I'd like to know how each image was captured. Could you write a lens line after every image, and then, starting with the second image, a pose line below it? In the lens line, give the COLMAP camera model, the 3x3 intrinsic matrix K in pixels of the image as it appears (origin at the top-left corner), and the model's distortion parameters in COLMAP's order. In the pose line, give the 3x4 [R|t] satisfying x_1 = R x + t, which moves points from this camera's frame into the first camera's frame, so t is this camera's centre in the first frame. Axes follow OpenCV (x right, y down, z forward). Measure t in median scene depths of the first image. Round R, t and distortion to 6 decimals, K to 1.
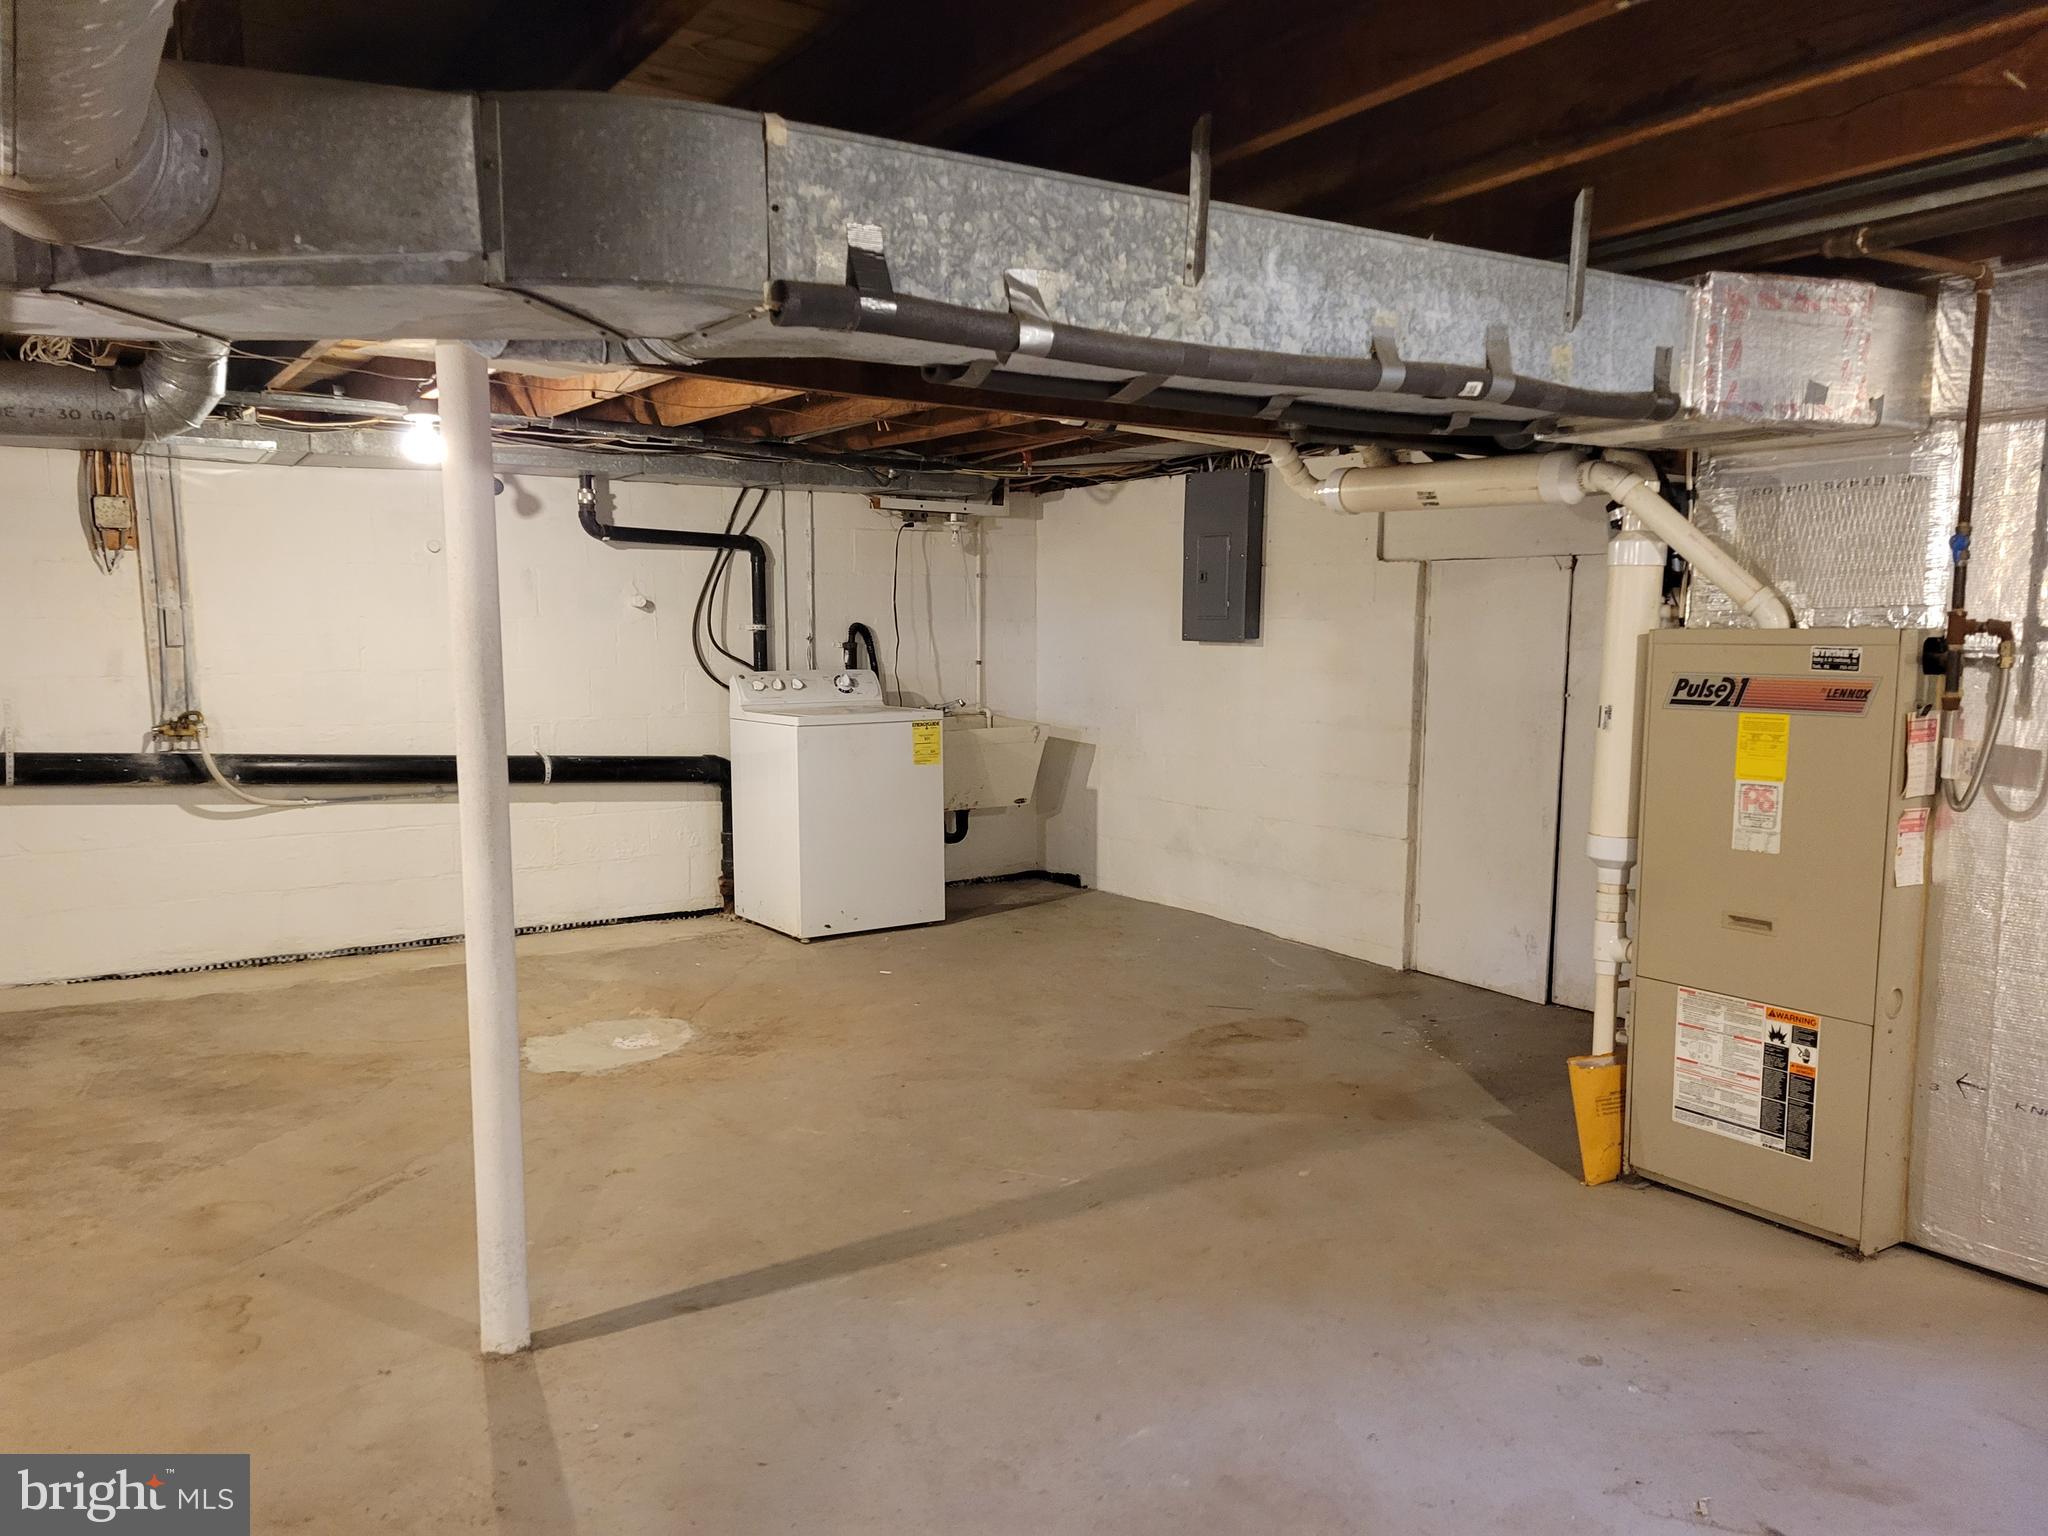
lens RADIAL K [[1526.0, 0, 1018.0], [0, 1526.0, 793.8], [0, 0, 1]] dist [0.043380, -0.034877]
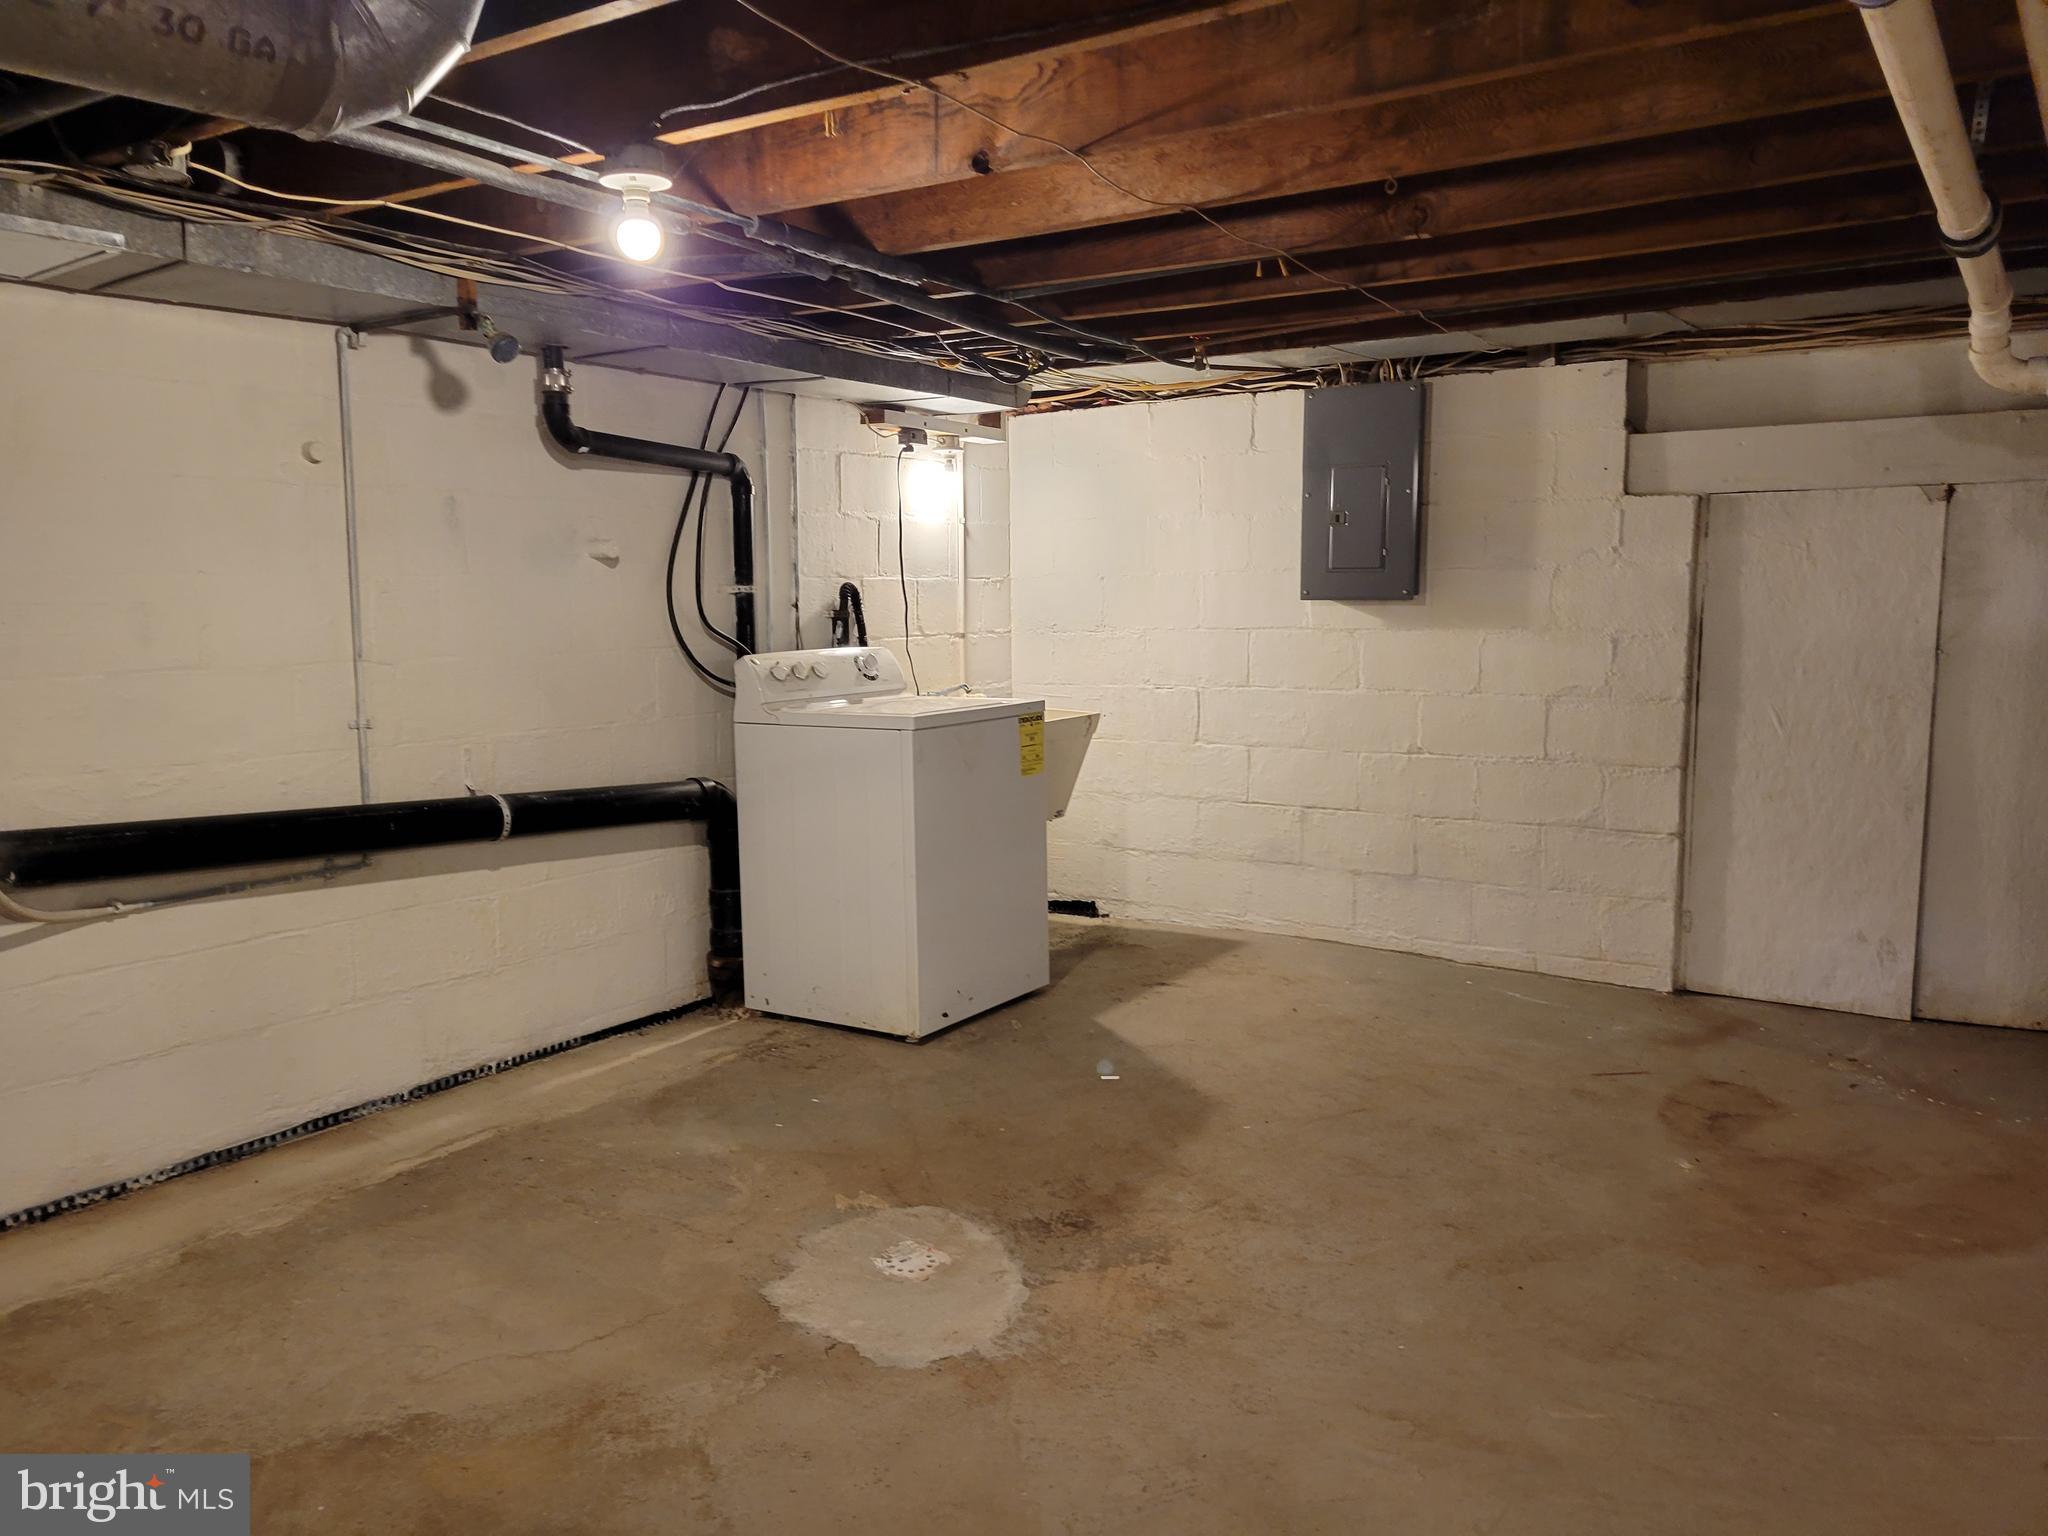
lens RADIAL K [[1526.0, 0, 1018.0], [0, 1526.0, 793.8], [0, 0, 1]] dist [0.043380, -0.034877]
pose [[0.916942, -0.062847, 0.394041, -0.404332], [0.055133, 0.998001, 0.030880, -0.038198], [-0.395194, -0.006590, 0.918574, 0.385012]]
